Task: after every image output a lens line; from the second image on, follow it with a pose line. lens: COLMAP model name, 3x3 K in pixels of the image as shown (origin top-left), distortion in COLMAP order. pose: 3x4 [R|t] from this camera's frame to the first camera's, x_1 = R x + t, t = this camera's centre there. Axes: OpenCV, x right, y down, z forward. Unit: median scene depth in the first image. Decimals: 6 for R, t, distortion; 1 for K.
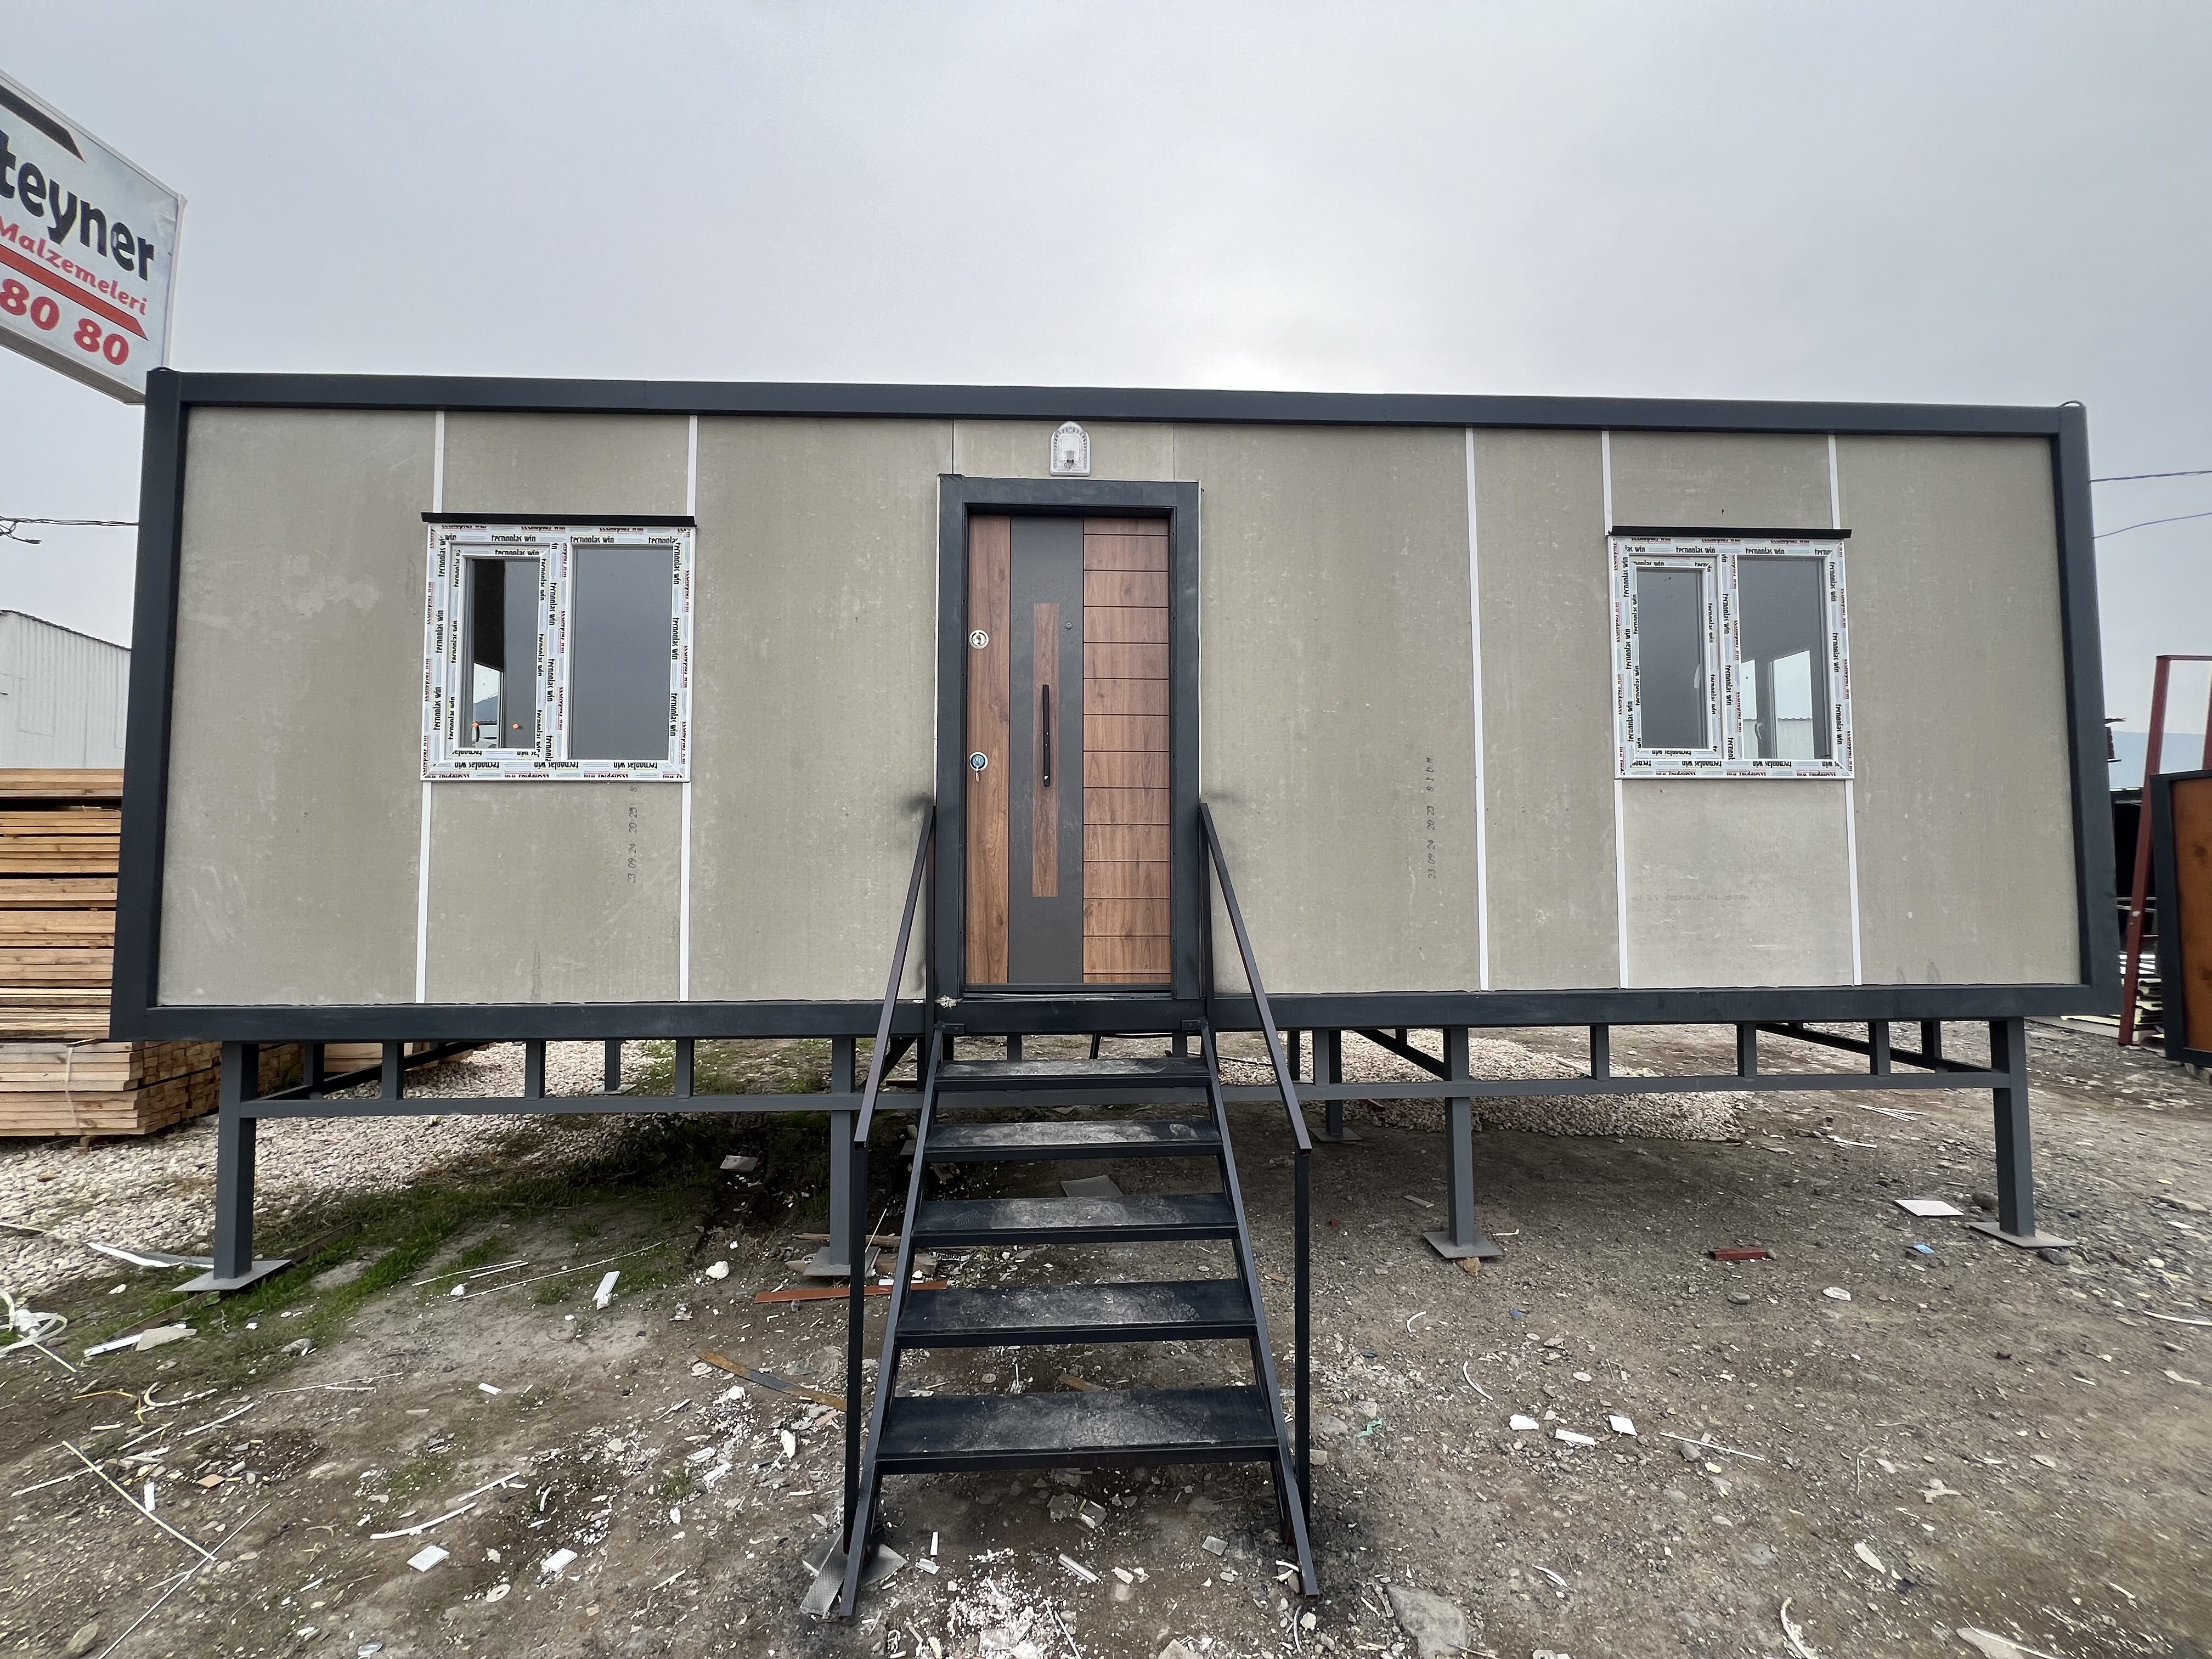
lens RADIAL K [[882.0, 0, 1104.5], [0, 882.0, 825.3], [0, 0, 1]] dist [-0.002384, 0.000451]
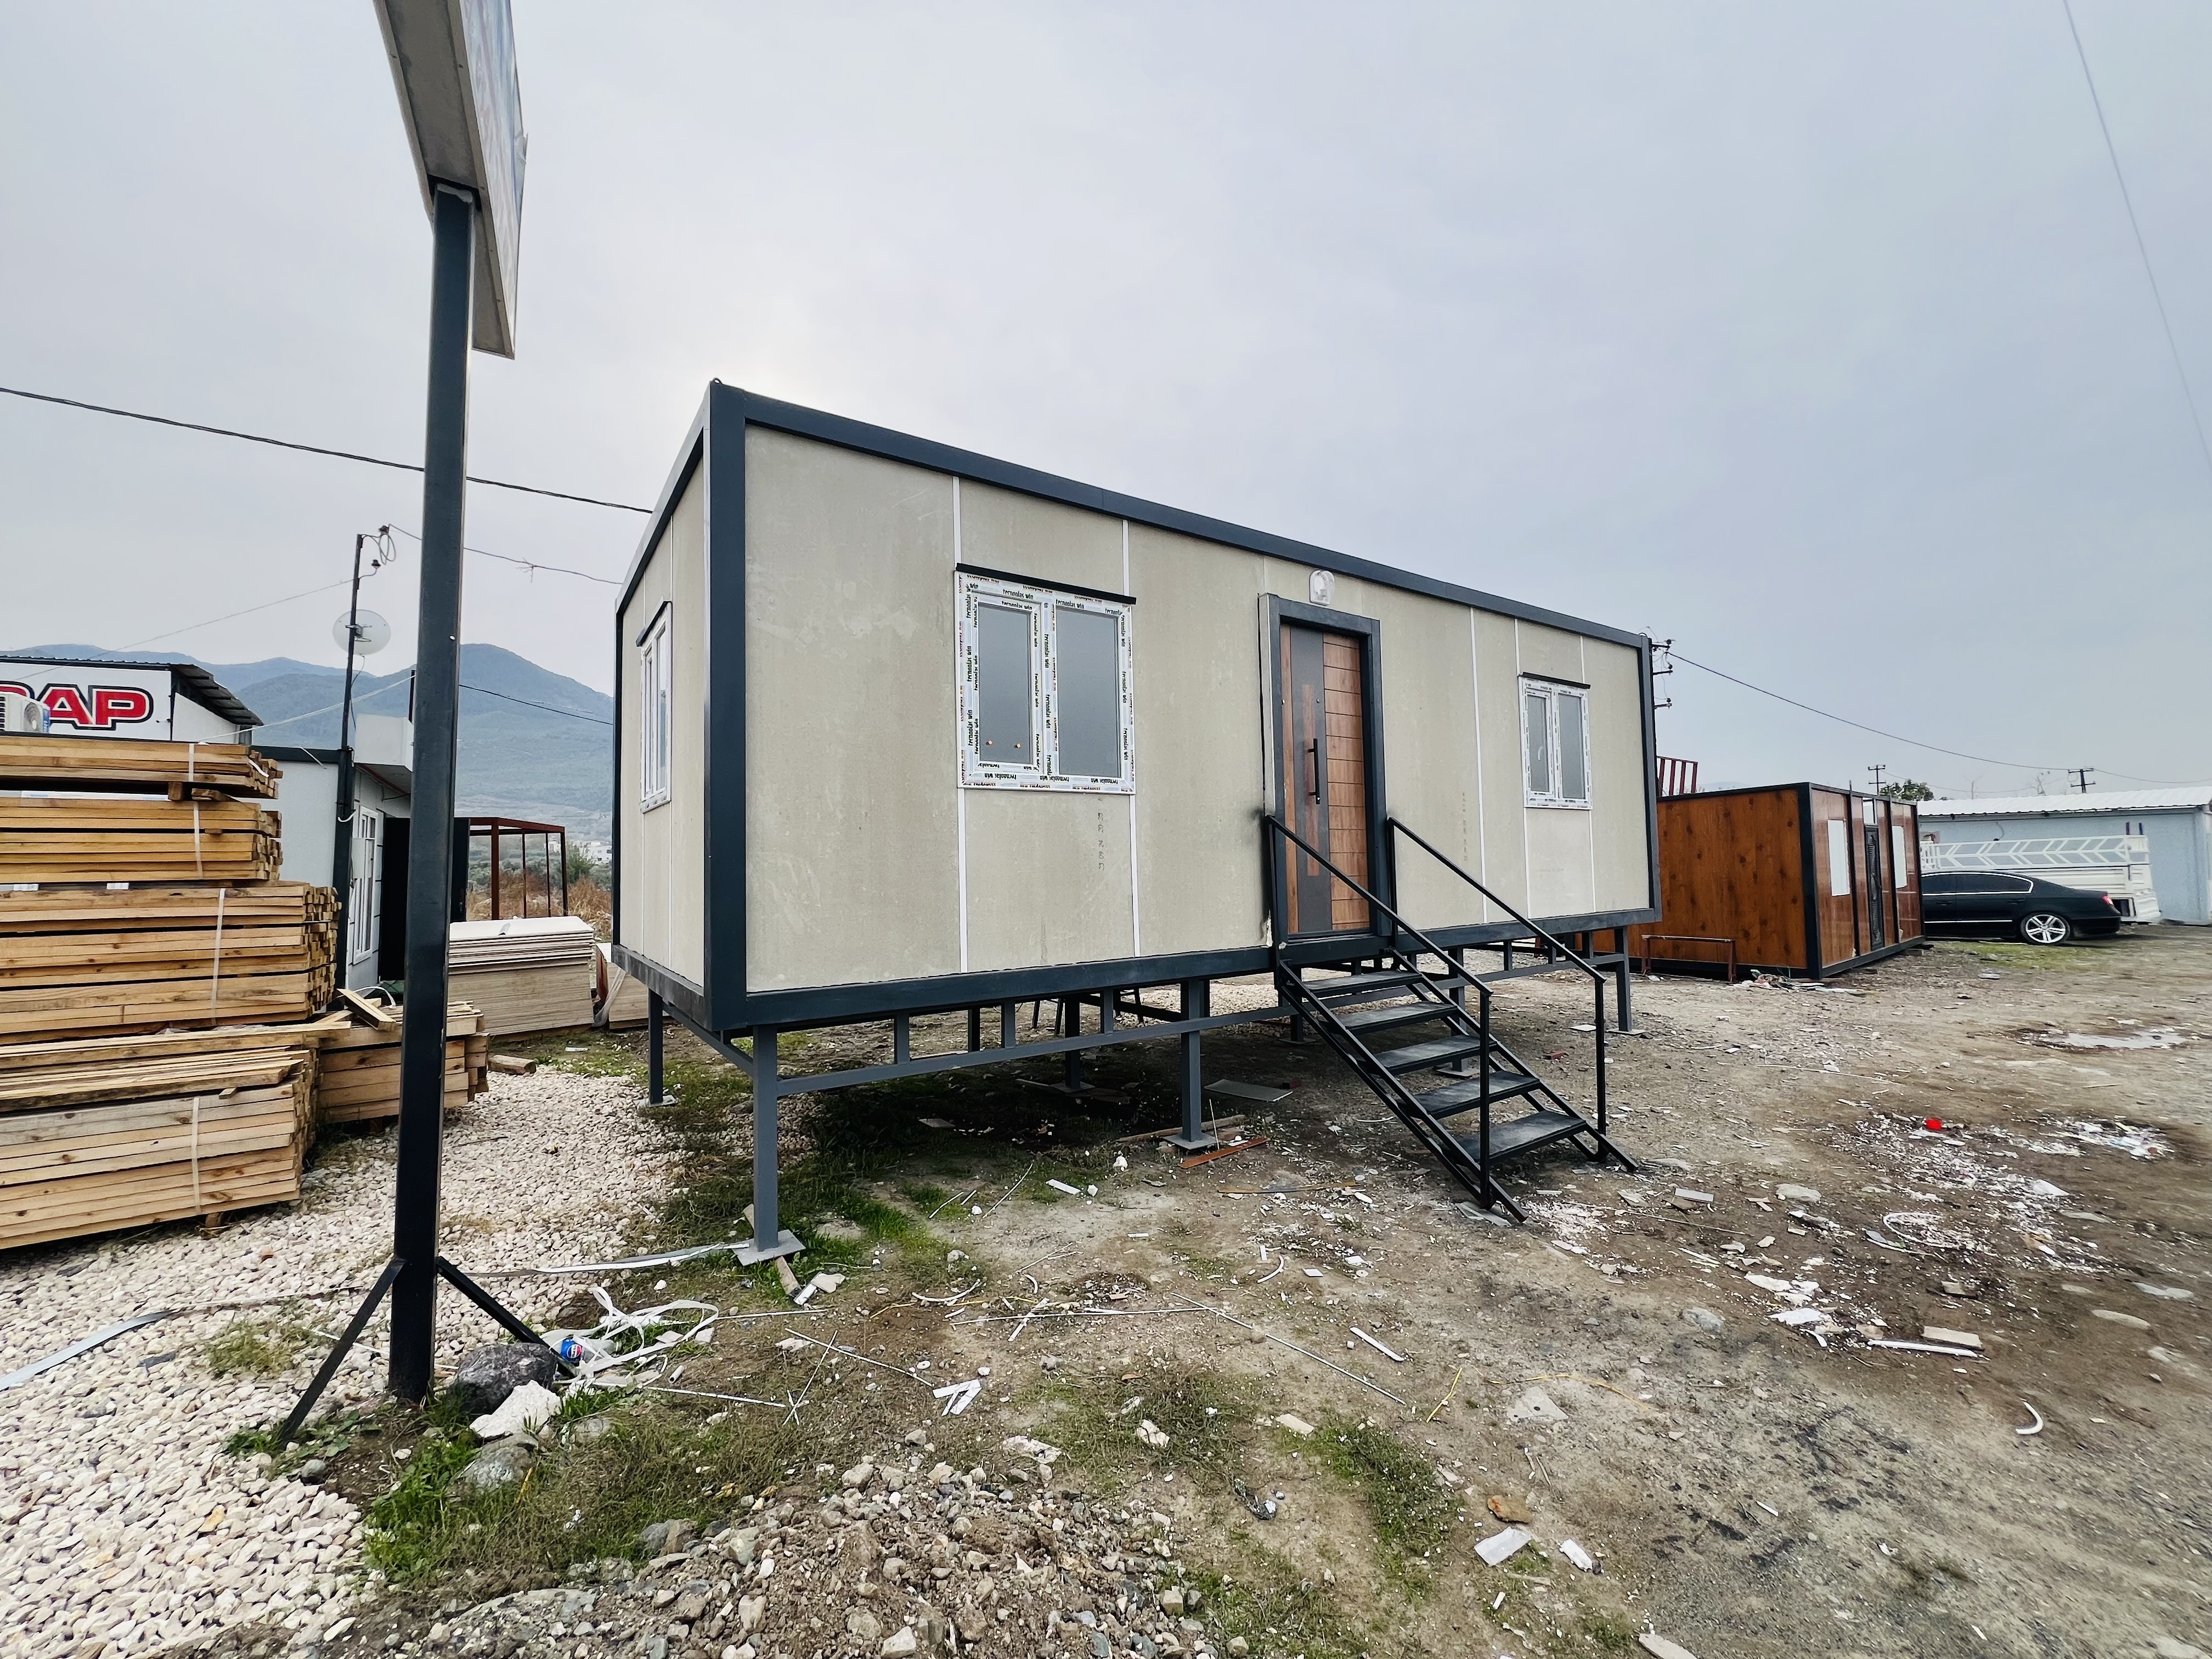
lens RADIAL K [[882.0, 0, 1100.6], [0, 882.0, 825.5], [0, 0, 1]] dist [-0.002384, 0.000451]
pose [[0.847887, 0.010919, 0.530064, -1.177069], [-0.008355, 0.999939, -0.007235, 0.007936], [-0.530111, 0.001706, 0.847927, -0.110280]]
